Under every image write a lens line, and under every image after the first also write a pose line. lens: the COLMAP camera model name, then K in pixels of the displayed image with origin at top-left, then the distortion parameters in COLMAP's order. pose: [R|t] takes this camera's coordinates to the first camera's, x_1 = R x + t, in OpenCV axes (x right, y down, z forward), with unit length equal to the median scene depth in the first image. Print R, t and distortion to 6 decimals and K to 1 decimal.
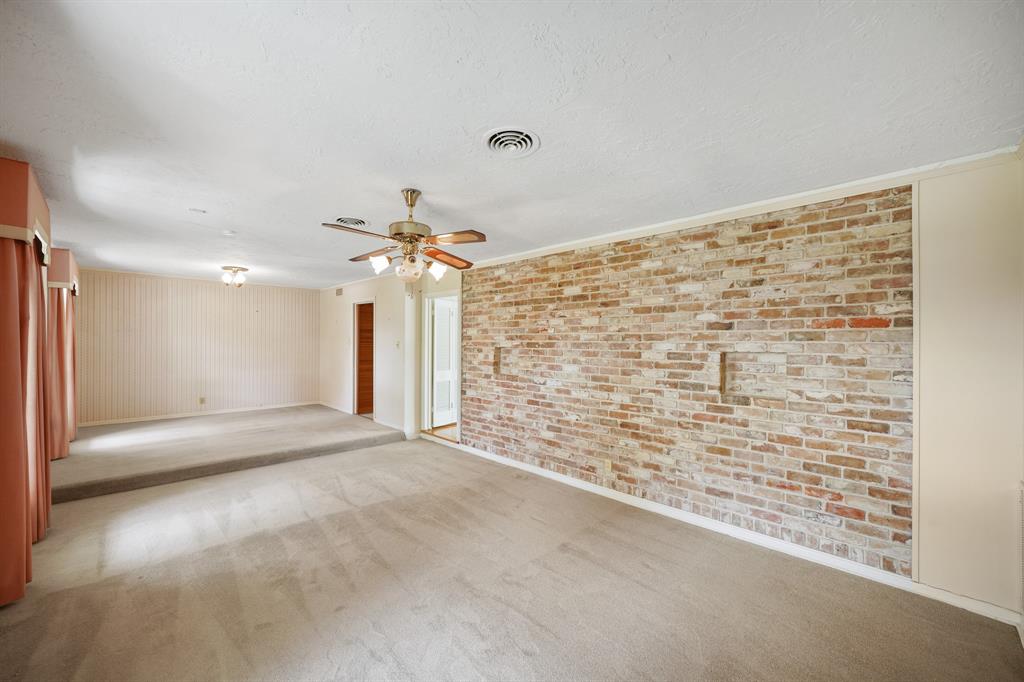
lens RADIAL K [[411.0, 0, 511.7], [0, 411.0, 343.4], [0, 0, 1]] dist [-0.000427, 0.000249]
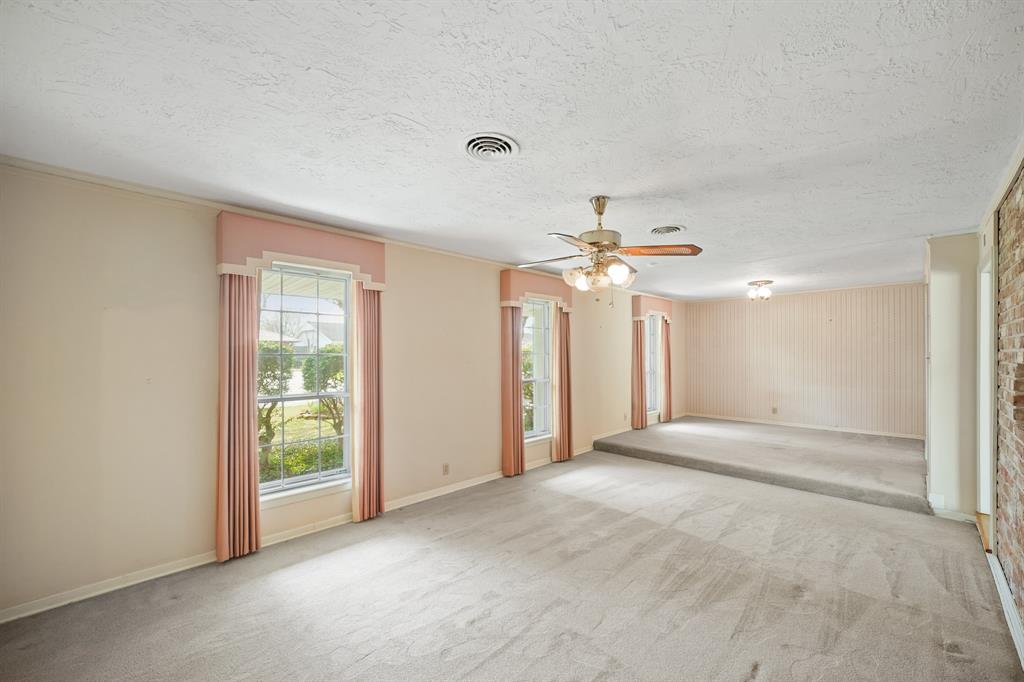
lens RADIAL K [[411.0, 0, 508.2], [0, 411.0, 355.2], [0, 0, 1]] dist [-0.000427, 0.000249]
pose [[0.004300, -0.001688, -0.999989, 0.549470], [-0.003838, 0.999991, -0.001705, 0.003072], [0.999983, 0.003845, 0.004293, 0.586890]]
